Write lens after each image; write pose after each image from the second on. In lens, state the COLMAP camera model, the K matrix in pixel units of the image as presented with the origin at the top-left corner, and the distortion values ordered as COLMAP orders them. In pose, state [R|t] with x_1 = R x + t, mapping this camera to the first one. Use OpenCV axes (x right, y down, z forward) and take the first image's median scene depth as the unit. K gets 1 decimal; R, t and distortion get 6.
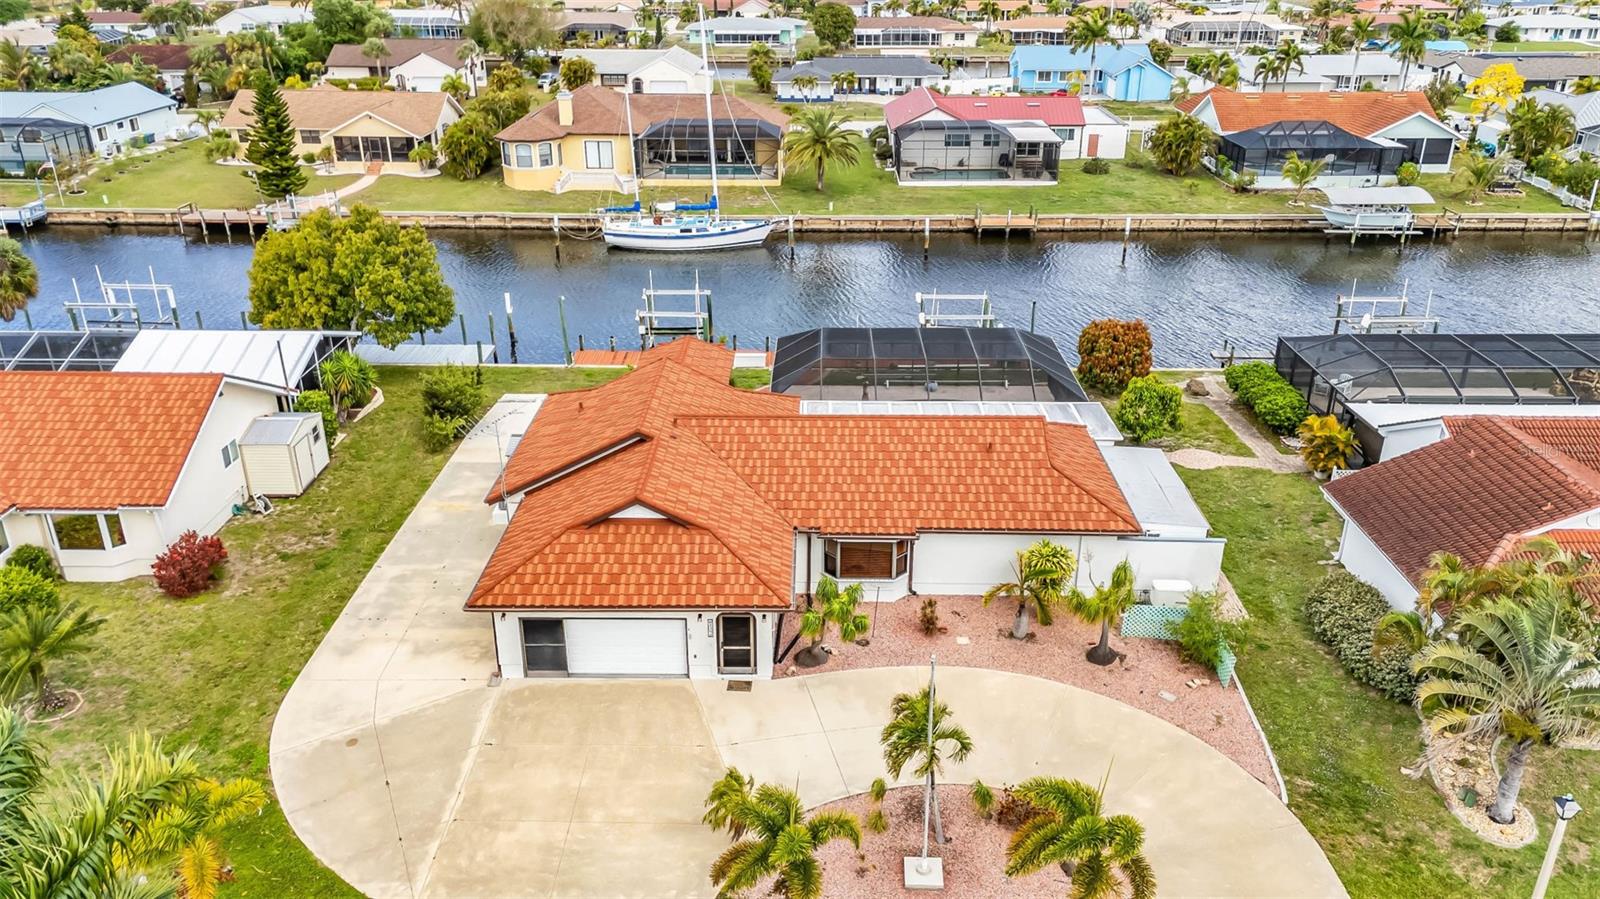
lens RADIAL K [[1179.5, 0, 800.9], [0, 1179.5, 438.5], [0, 0, 1]] dist [0.073361, -0.064736]
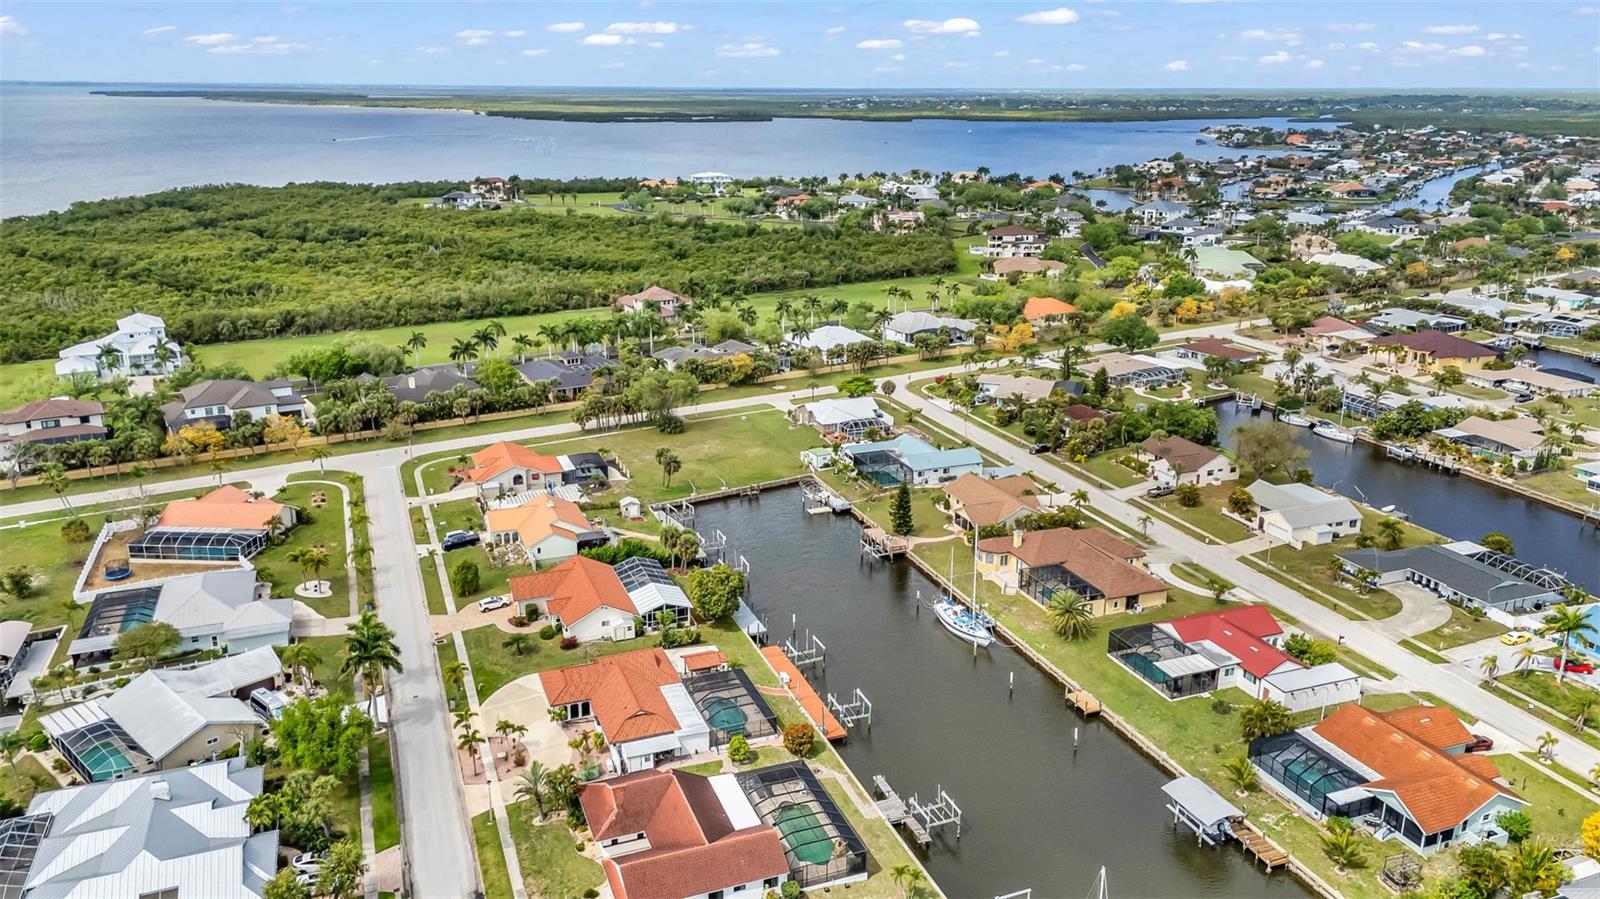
lens RADIAL K [[1173.2, 0, 800.0], [0, 1173.2, 449.5], [0, 0, 1]] dist [0.084041, -0.090457]
pose [[0.378046, 0.276730, -0.883460, 3.352068], [-0.371957, 0.919273, 0.128782, -1.389242], [0.847779, 0.279924, 0.450460, -0.372436]]
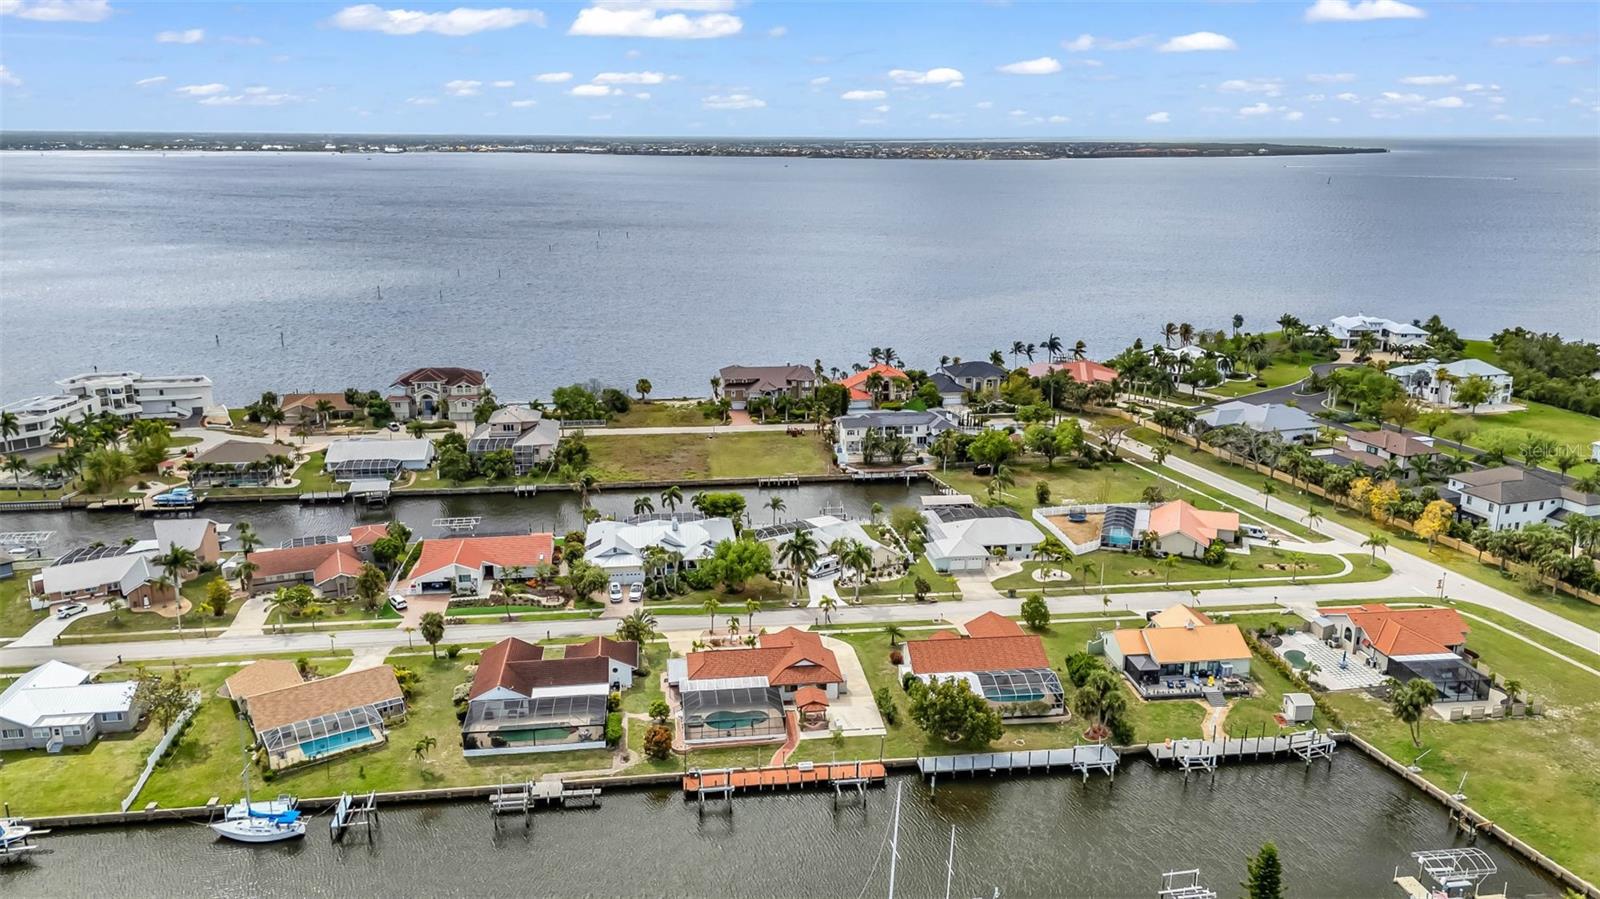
lens RADIAL K [[1166.0, 0, 800.2], [0, 1166.0, 466.9], [0, 0, 1]] dist [0.081659, -0.082328]
pose [[-0.989724, 0.038960, -0.137579, 0.433103], [-0.057107, 0.774398, 0.630117, -3.290932], [0.131090, 0.631499, -0.764215, 3.974204]]
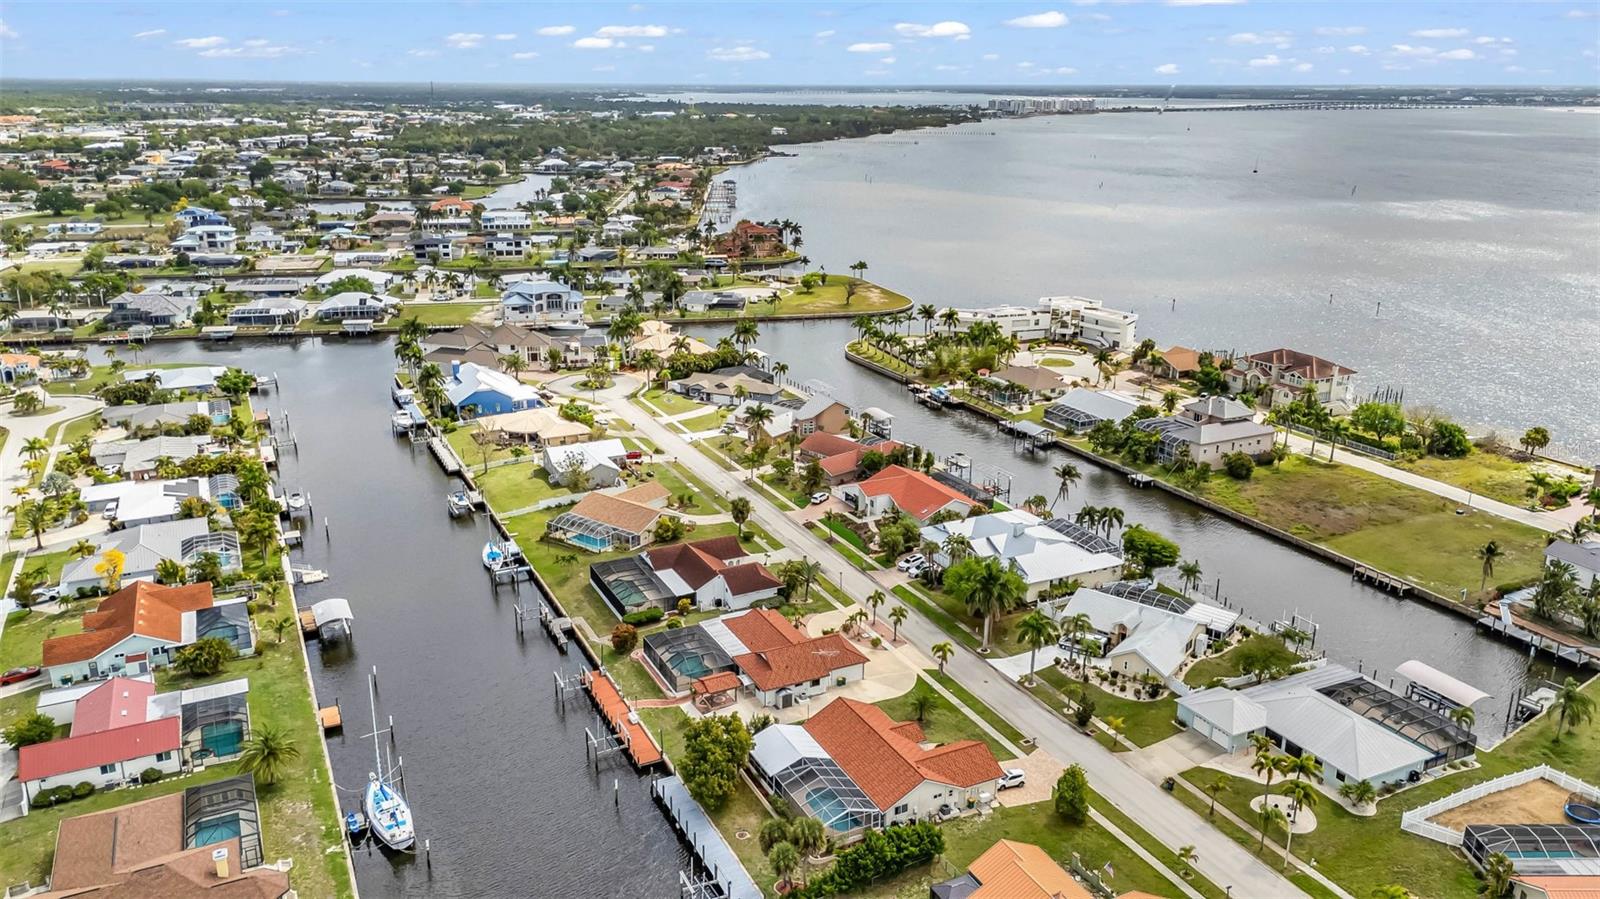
lens RADIAL K [[1179.5, 0, 800.9], [0, 1179.5, 438.5], [0, 0, 1]] dist [0.073361, -0.064736]
pose [[-0.456724, -0.255915, 0.852004, -3.471052], [0.350113, 0.828732, 0.436605, -2.418944], [-0.817817, 0.497706, -0.288903, 1.879243]]
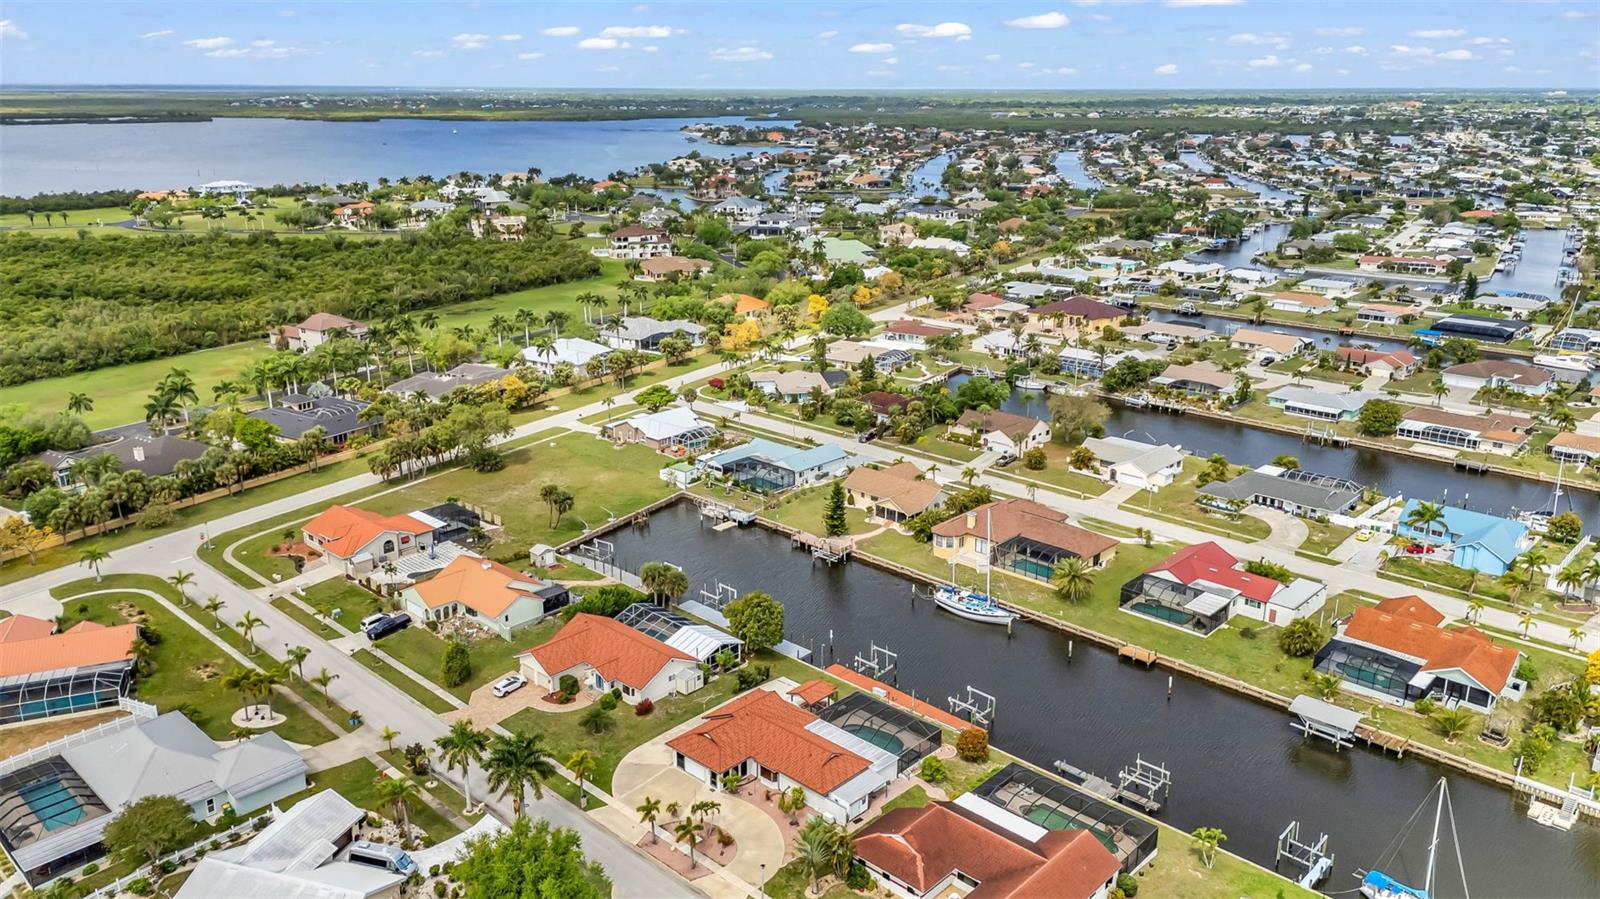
lens RADIAL K [[1166.0, 0, 800.2], [0, 1166.0, 466.9], [0, 0, 1]] dist [0.081659, -0.082328]
pose [[0.740945, 0.210456, -0.637738, 2.111026], [-0.269466, 0.962998, 0.004719, -0.797104], [0.615133, 0.168352, 0.770239, -1.717625]]
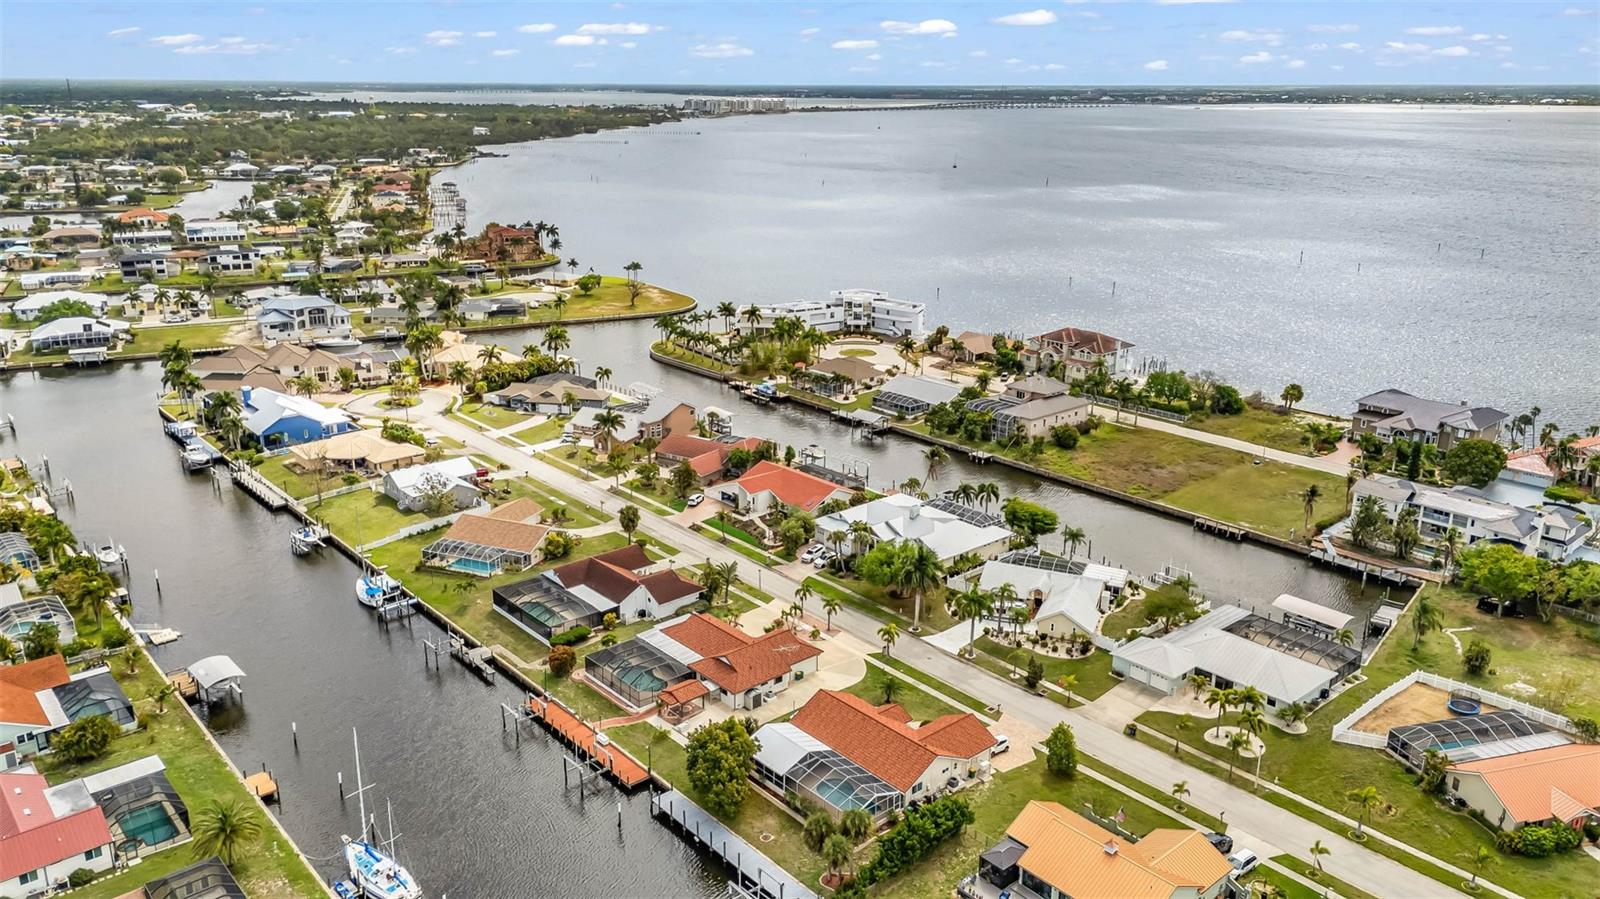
lens RADIAL K [[1175.6, 0, 800.0], [0, 1175.6, 448.5], [0, 0, 1]] dist [0.075092, -0.066688]
pose [[-0.667420, -0.219716, 0.711530, -3.012315], [0.294437, 0.799765, 0.523146, -2.671065], [-0.684001, 0.558659, -0.469087, 2.489285]]
